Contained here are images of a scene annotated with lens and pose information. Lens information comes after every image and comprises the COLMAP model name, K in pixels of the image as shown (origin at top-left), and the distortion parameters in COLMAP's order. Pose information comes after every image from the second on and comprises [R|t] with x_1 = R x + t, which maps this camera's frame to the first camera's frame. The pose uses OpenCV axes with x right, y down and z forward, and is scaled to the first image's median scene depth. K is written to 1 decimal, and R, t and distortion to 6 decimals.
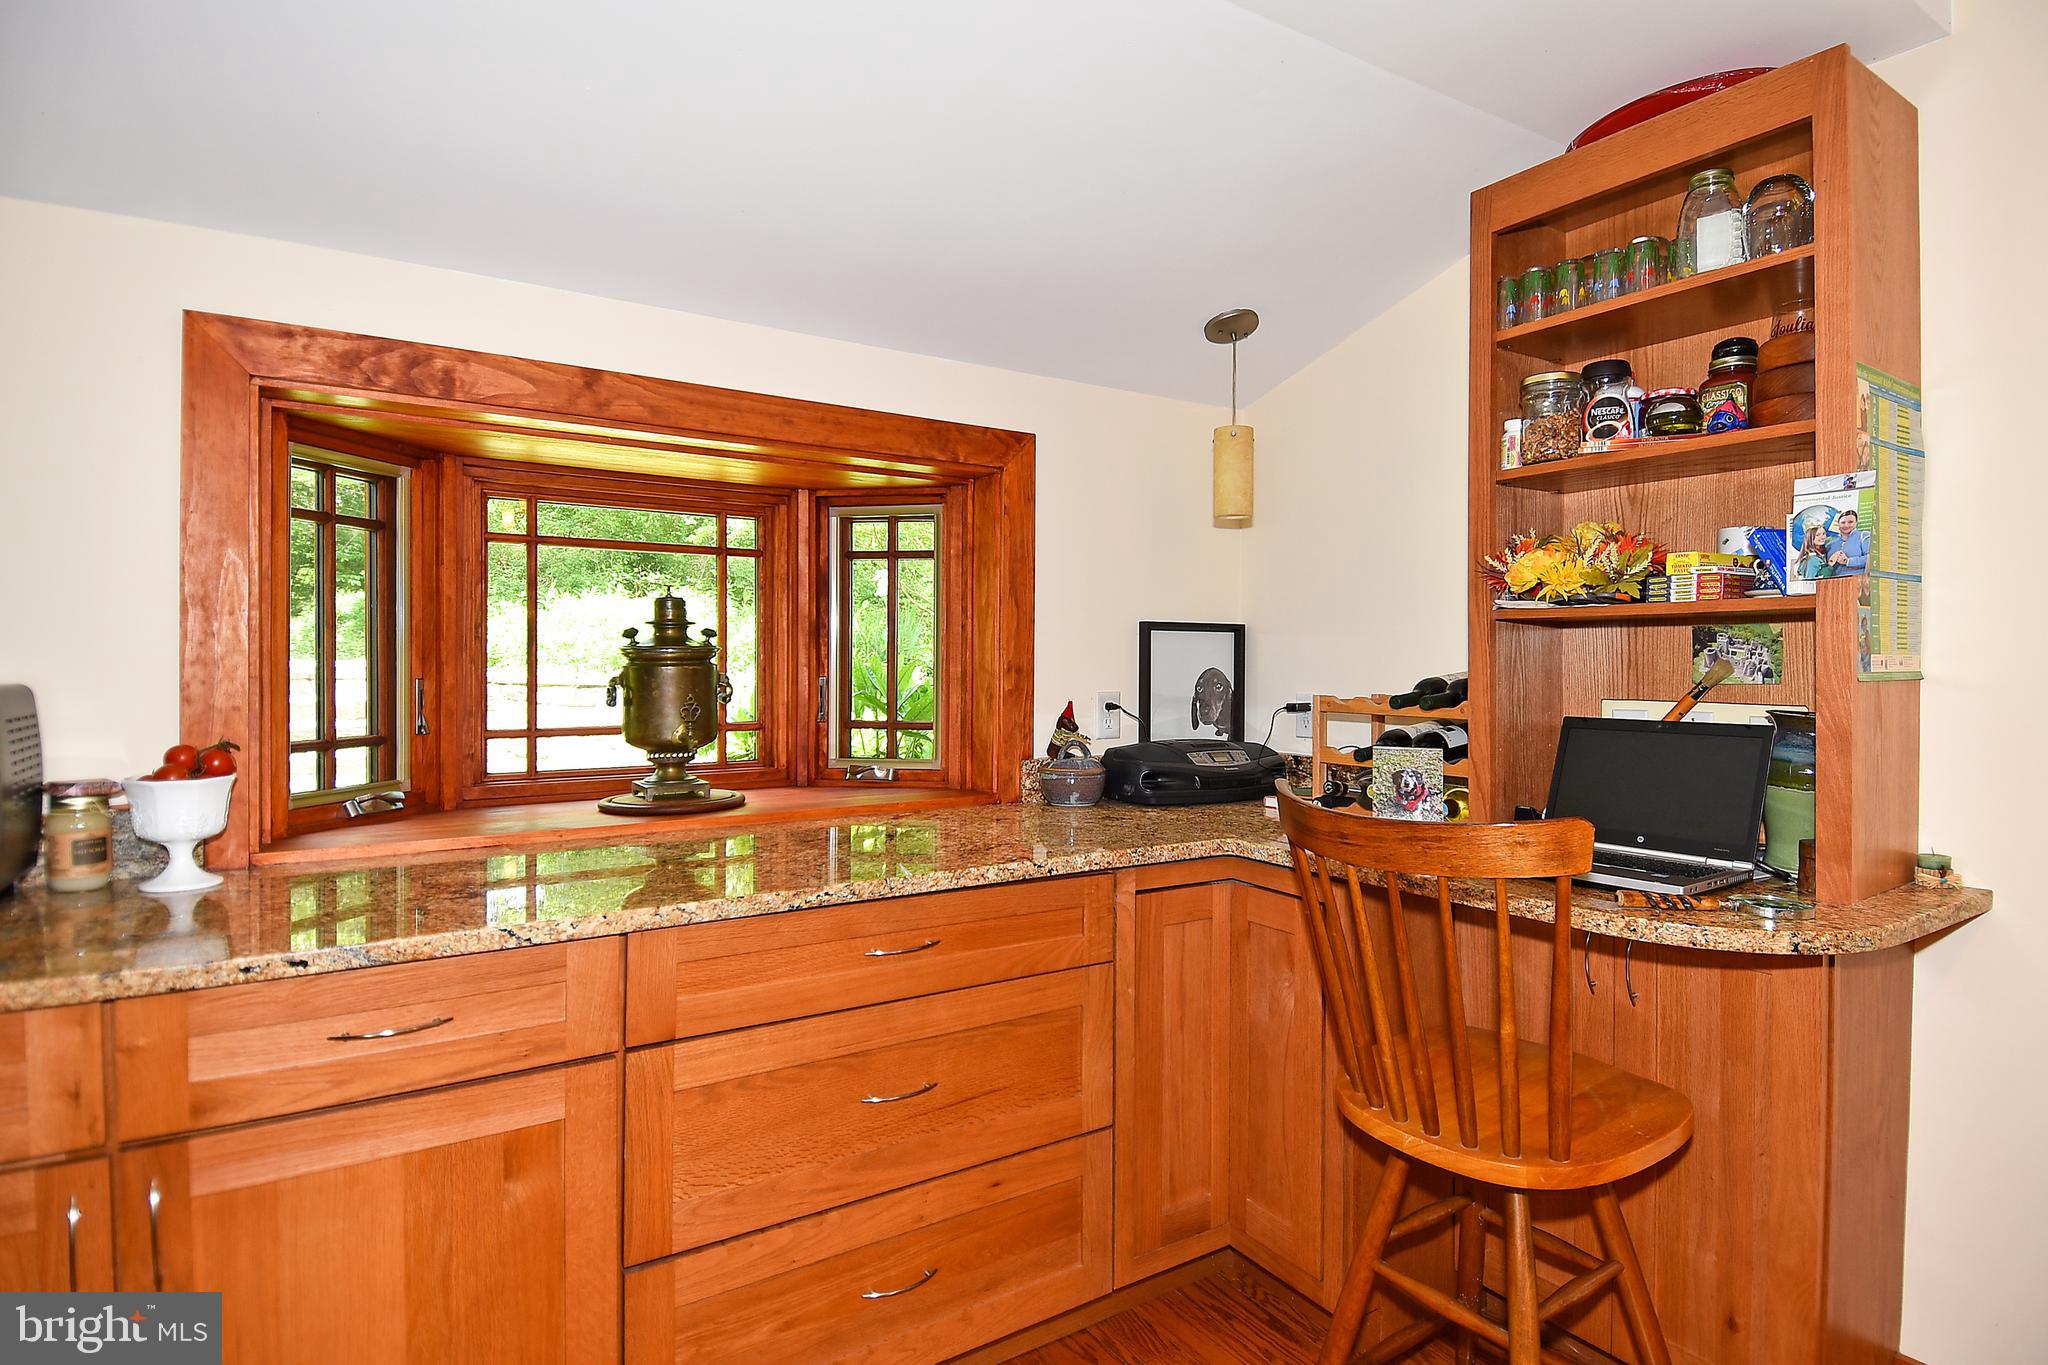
lens RADIAL K [[1122.4, 0, 1104.3], [0, 1122.4, 664.2], [0, 0, 1]] dist [0.069245, -0.056542]
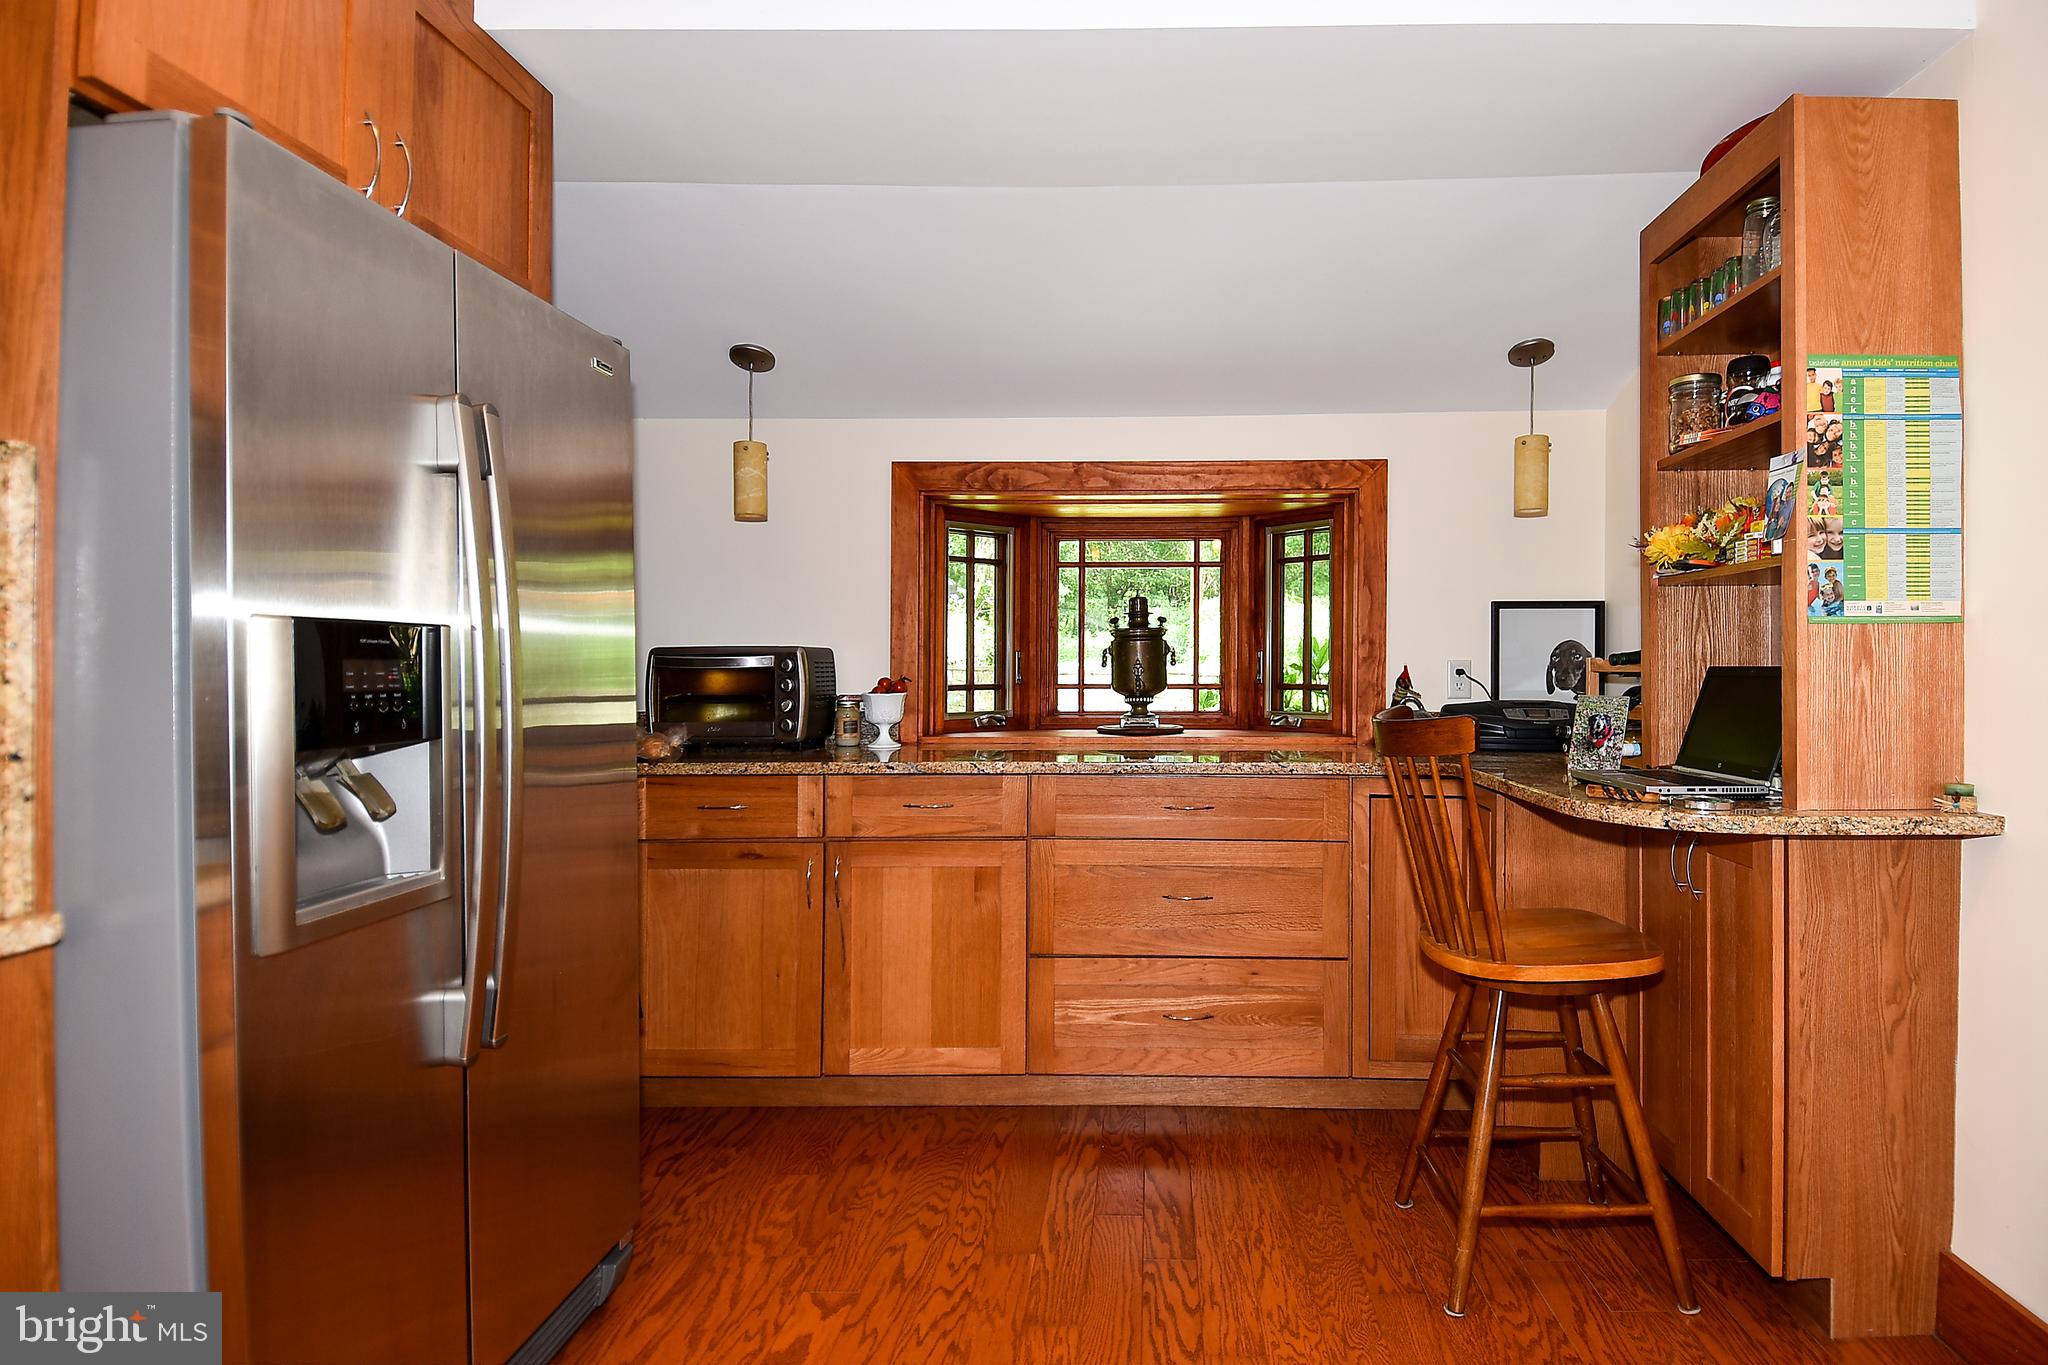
lens RADIAL K [[1049.5, 0, 1035.7], [0, 1049.5, 629.9], [0, 0, 1]] dist [0.107700, -0.000243]
pose [[0.786514, -0.019631, -0.617260, 0.393882], [0.000620, 0.999519, -0.030998, 0.030408], [0.617572, 0.023997, 0.786148, -0.216990]]
